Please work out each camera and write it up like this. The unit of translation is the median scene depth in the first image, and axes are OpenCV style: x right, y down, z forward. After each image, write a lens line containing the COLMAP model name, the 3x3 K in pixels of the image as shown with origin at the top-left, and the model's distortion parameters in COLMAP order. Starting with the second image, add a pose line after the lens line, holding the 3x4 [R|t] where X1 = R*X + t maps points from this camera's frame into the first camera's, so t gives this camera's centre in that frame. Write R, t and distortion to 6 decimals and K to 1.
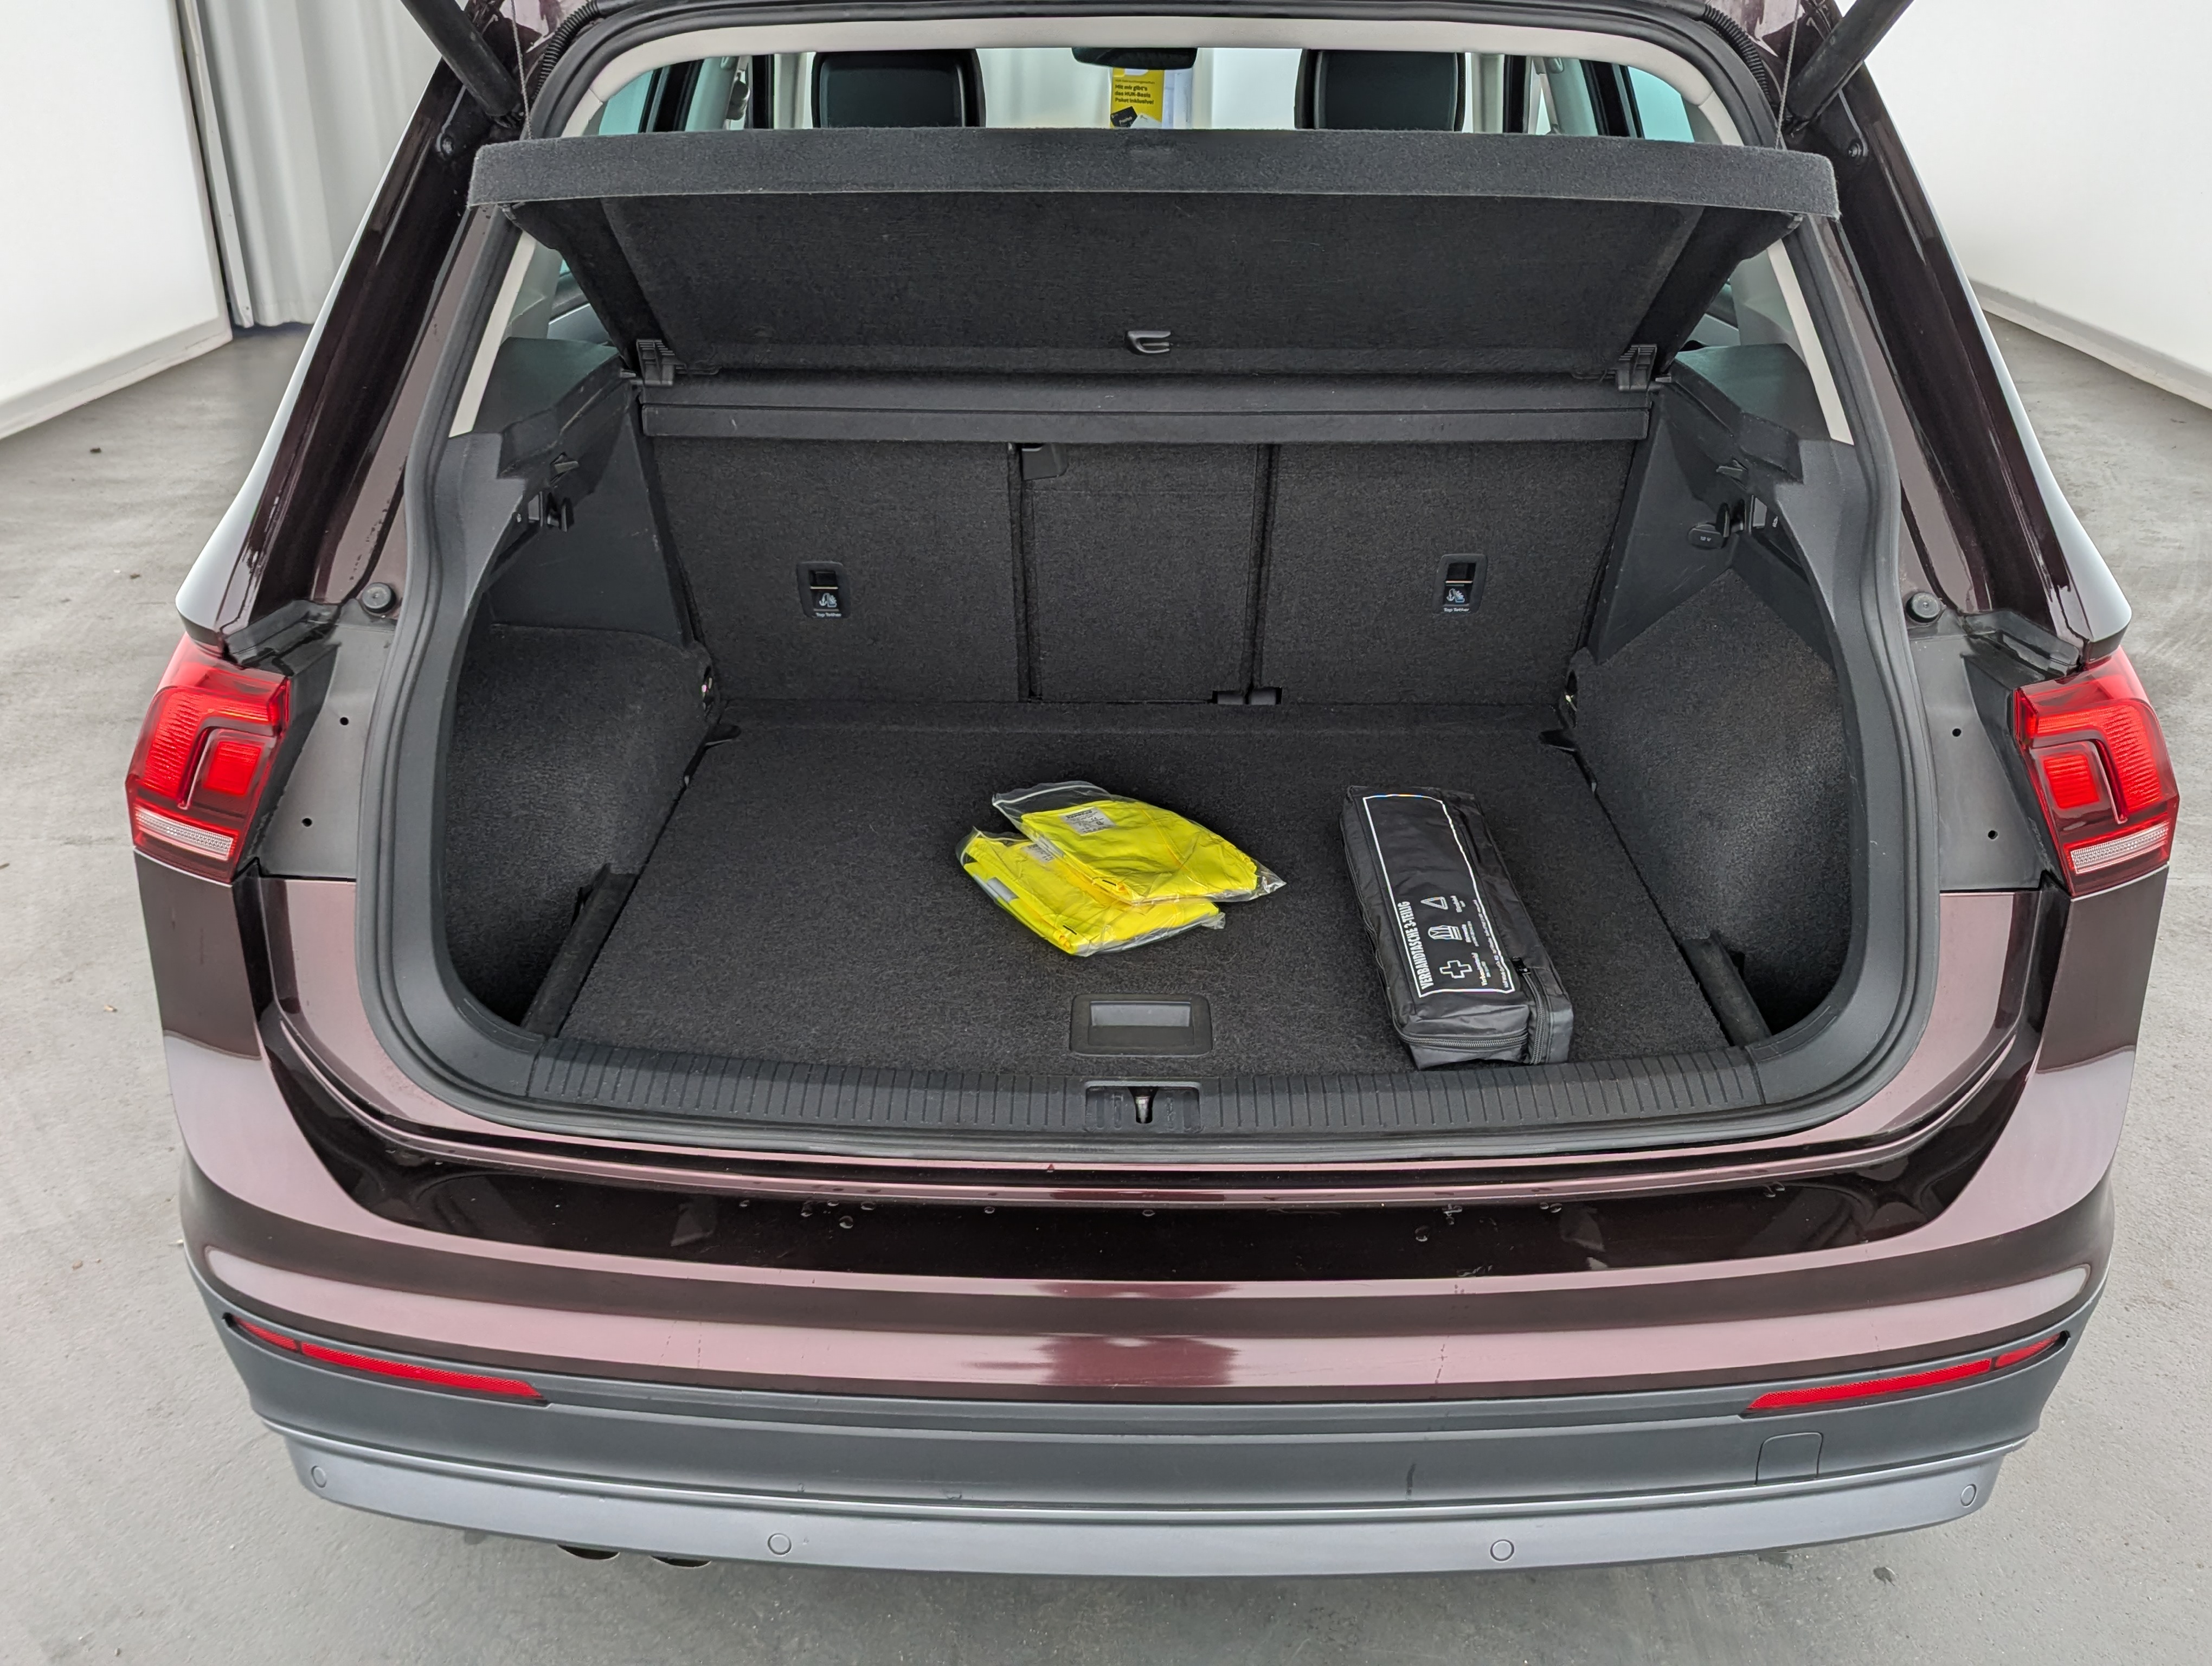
lens RADIAL K [[1944.3, 0, 1092.8], [0, 1944.3, 831.4], [0, 0, 1]] dist [0.025866, -0.040321]
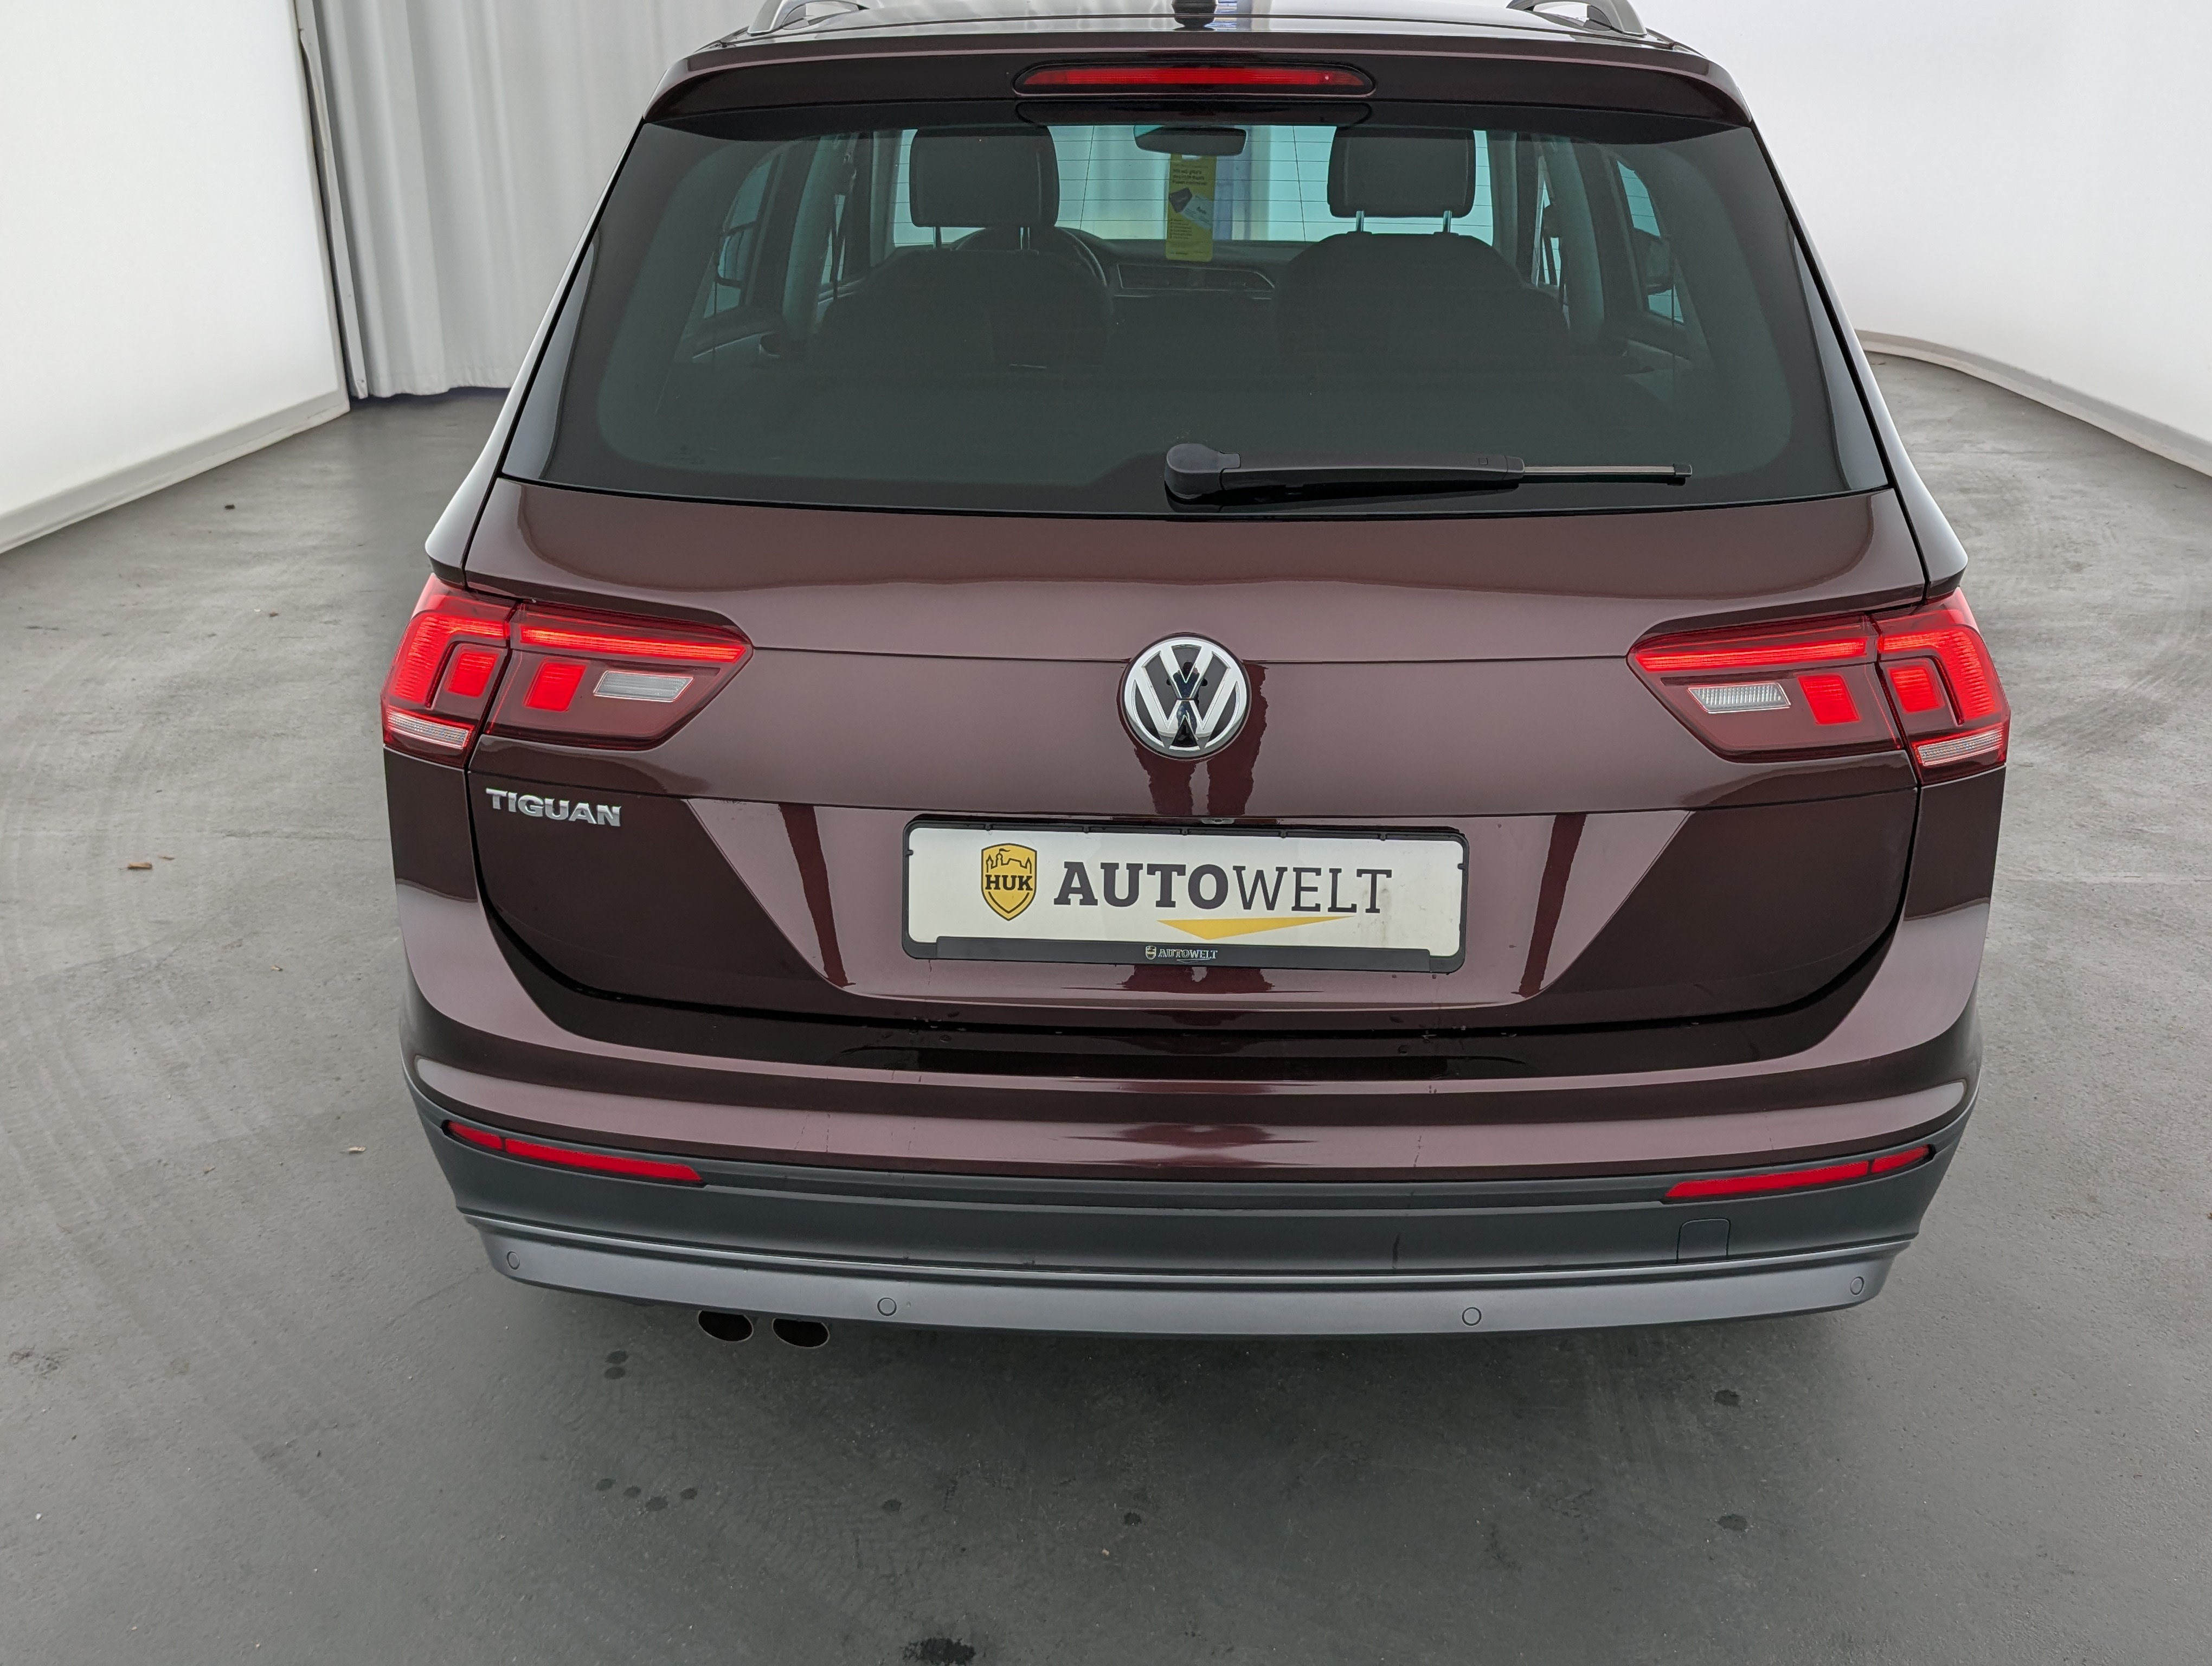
lens RADIAL K [[1944.3, 0, 1116.3], [0, 1944.3, 811.2], [0, 0, 1]] dist [0.025866, -0.040321]
pose [[0.999797, 0.006287, -0.019136, 0.003963], [-0.007312, 0.998513, -0.054017, 0.068445], [0.018768, 0.054146, 0.998357, -0.146617]]
